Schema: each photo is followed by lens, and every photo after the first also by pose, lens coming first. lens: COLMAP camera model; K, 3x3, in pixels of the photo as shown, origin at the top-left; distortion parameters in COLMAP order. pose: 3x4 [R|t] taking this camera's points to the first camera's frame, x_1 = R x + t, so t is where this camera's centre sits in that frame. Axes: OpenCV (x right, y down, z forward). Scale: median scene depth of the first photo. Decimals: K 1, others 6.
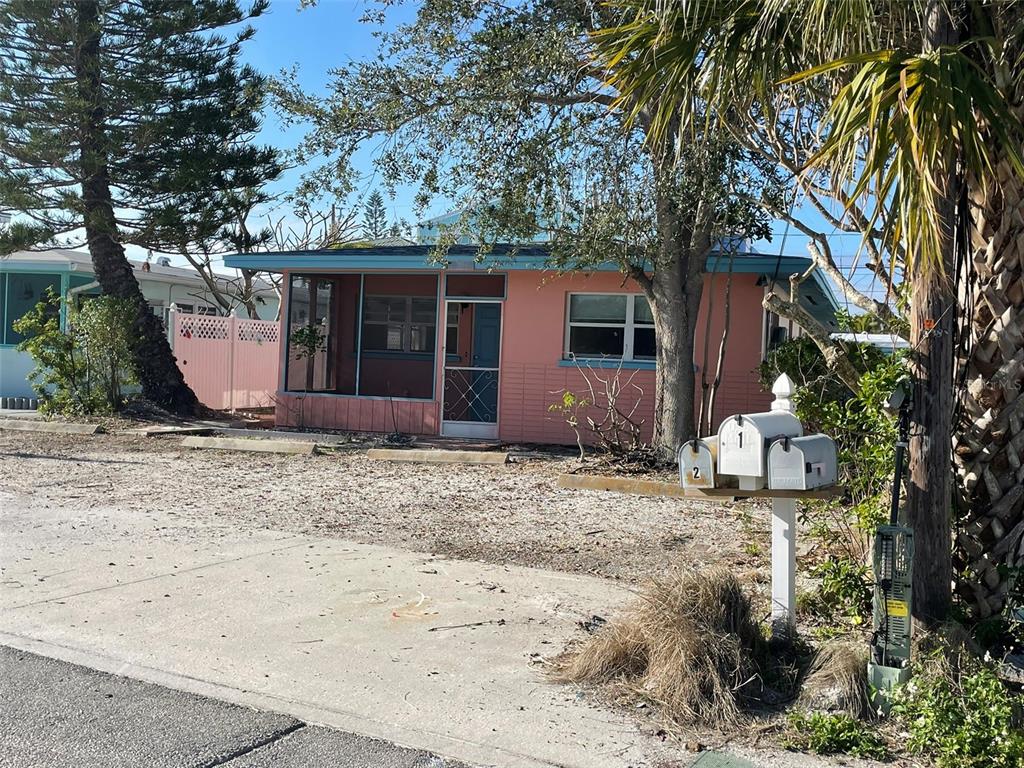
lens RADIAL K [[1132.5, 0, 510.6], [0, 1132.5, 381.7], [0, 0, 1]] dist [0.011182, 0.000000]
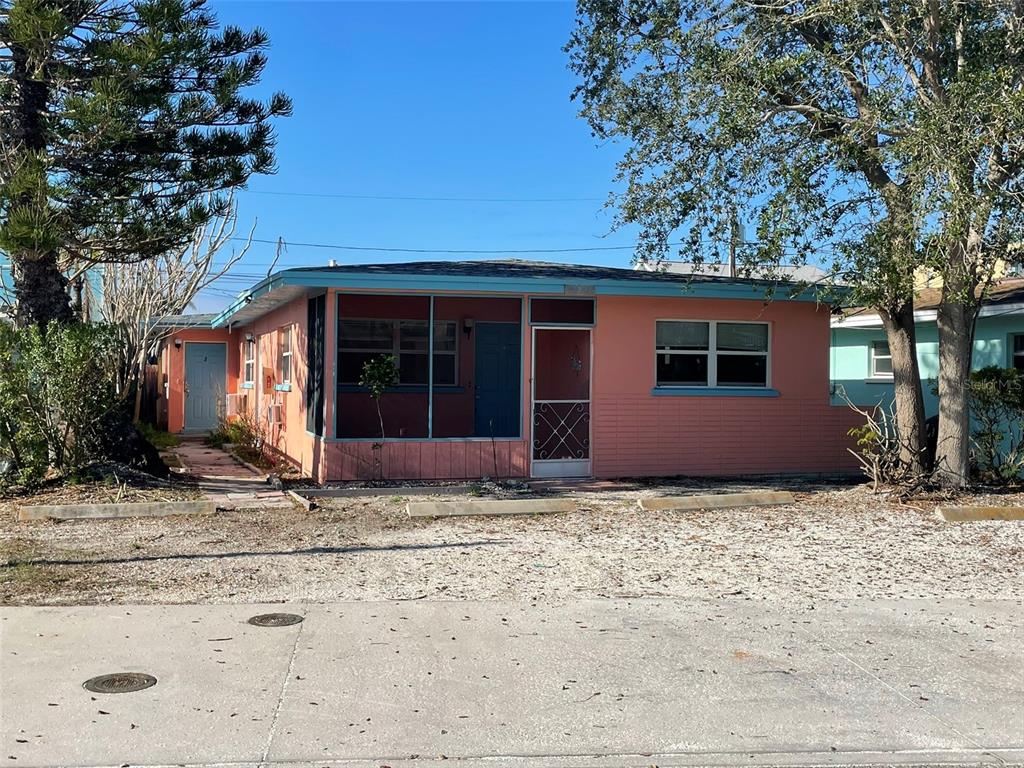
lens RADIAL K [[1132.5, 0, 511.7], [0, 1132.5, 378.7], [0, 0, 1]] dist [0.011182, 0.000000]
pose [[0.809414, -0.027139, 0.586611, -0.601440], [0.036782, 0.999313, -0.004520, -0.027057], [-0.586086, 0.025236, 0.809856, 0.277837]]
